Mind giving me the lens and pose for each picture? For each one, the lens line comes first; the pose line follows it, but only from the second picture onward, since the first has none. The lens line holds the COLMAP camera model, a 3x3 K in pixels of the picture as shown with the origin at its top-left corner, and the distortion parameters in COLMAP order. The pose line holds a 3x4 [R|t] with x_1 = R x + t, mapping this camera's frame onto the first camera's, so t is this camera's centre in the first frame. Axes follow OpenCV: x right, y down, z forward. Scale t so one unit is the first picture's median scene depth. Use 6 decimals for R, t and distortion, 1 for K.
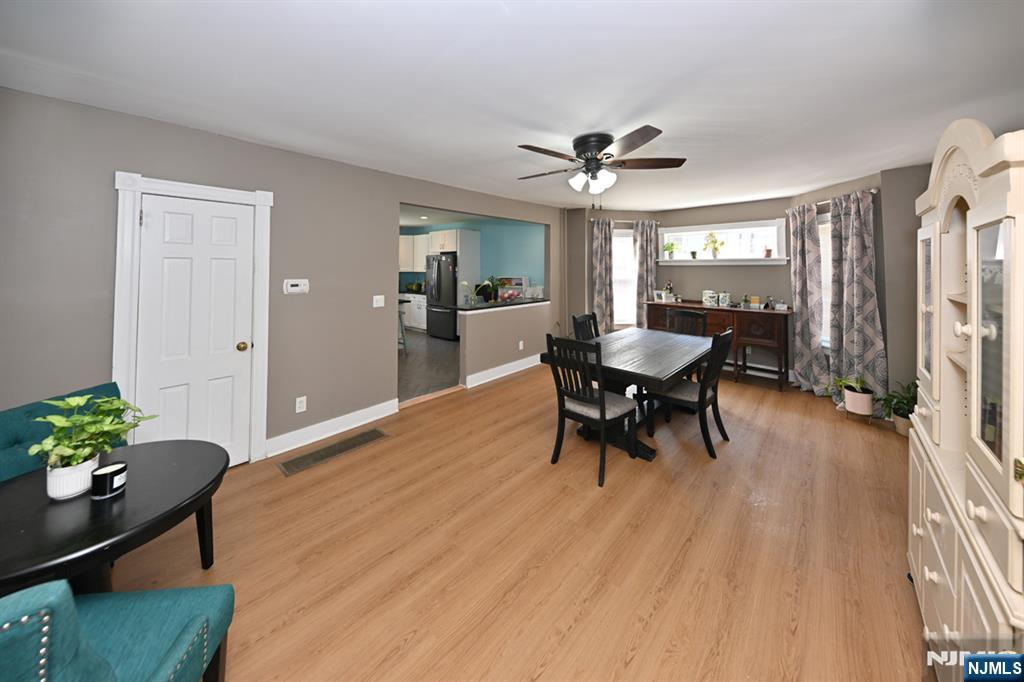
lens RADIAL K [[334.5, 0, 513.0], [0, 334.5, 345.5], [0, 0, 1]] dist [-0.000290, -0.000019]
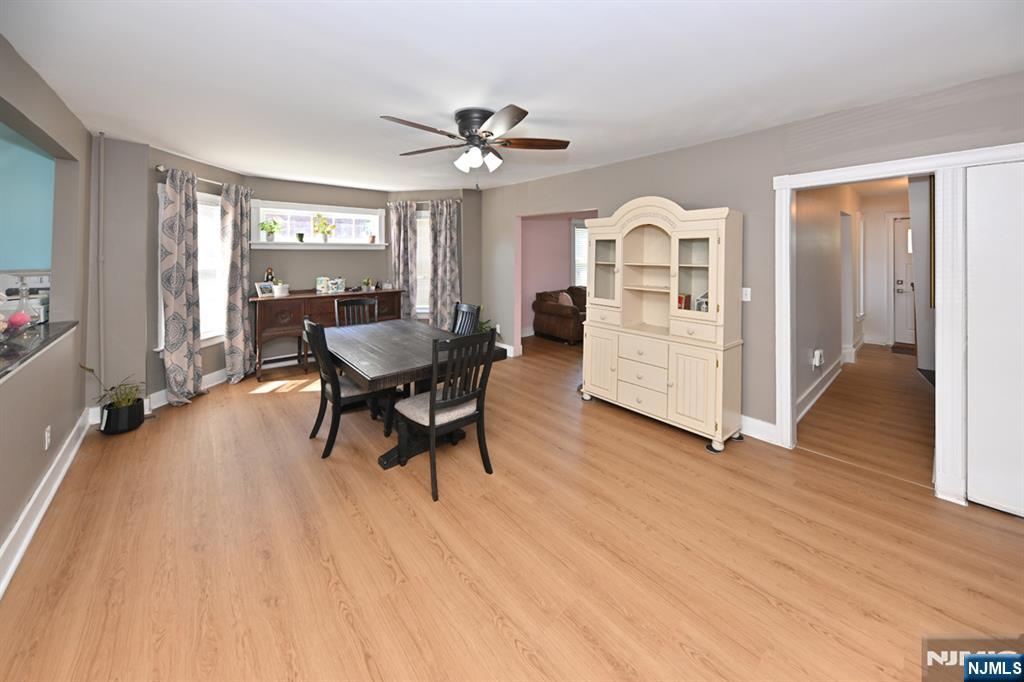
lens RADIAL K [[369.9, 0, 512.0], [0, 369.9, 341.0], [0, 0, 1]] dist [-0.000037, 0.000037]
pose [[0.100800, -0.231904, 0.967502, -0.403123], [0.224582, 0.952659, 0.204948, -0.094127], [-0.969228, 0.196625, 0.148110, 0.402165]]
